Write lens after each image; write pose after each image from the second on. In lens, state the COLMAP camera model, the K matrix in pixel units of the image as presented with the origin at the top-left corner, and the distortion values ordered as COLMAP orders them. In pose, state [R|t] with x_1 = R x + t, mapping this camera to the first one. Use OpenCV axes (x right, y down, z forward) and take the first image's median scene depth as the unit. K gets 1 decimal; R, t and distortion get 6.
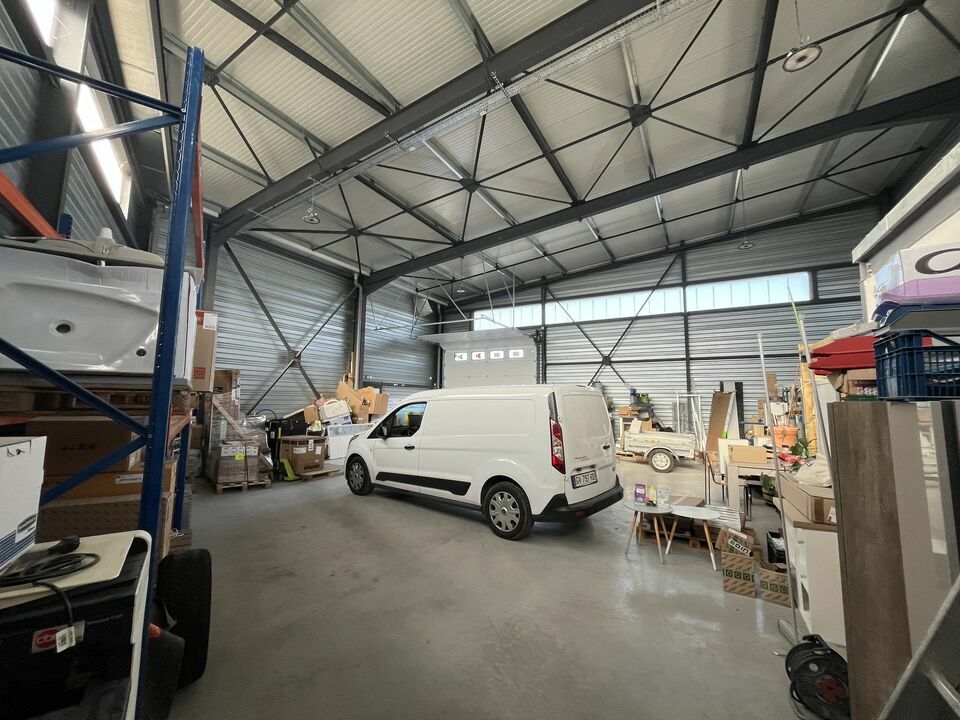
lens RADIAL K [[388.6, 0, 476.8], [0, 388.6, 359.3], [0, 0, 1]] dist [-0.000481, -0.000523]
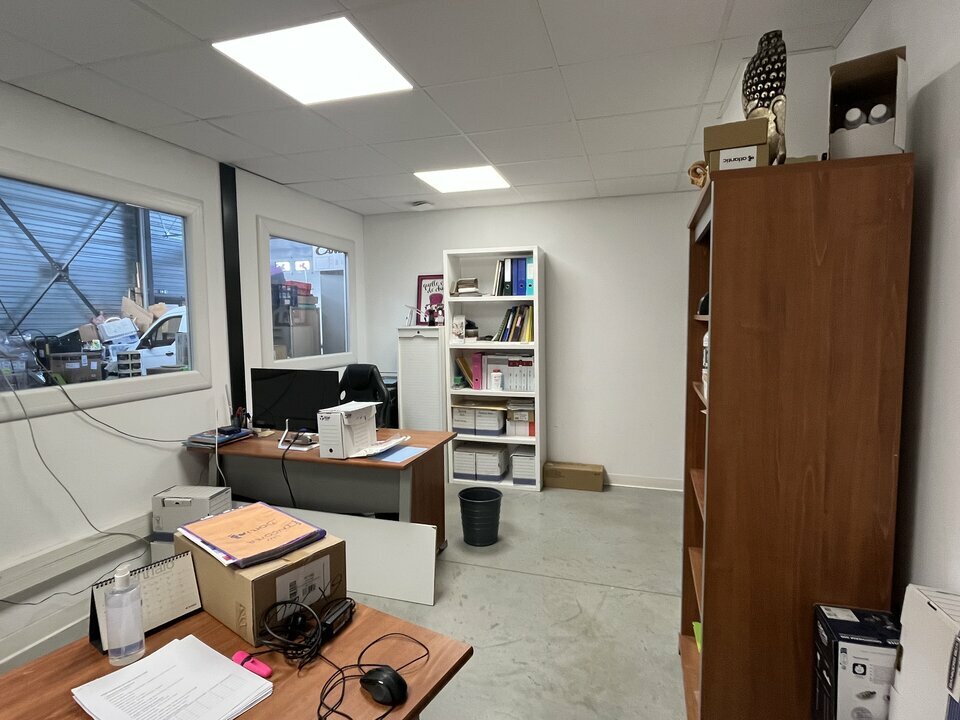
lens RADIAL K [[517.4, 0, 478.3], [0, 517.4, 363.9], [0, 0, 1]] dist [-0.002829, 0.000022]
pose [[0.978649, -0.036207, 0.202324, 0.219518], [-0.003502, 0.981282, 0.192545, -0.026376], [-0.205508, -0.189143, 0.960204, -0.367967]]
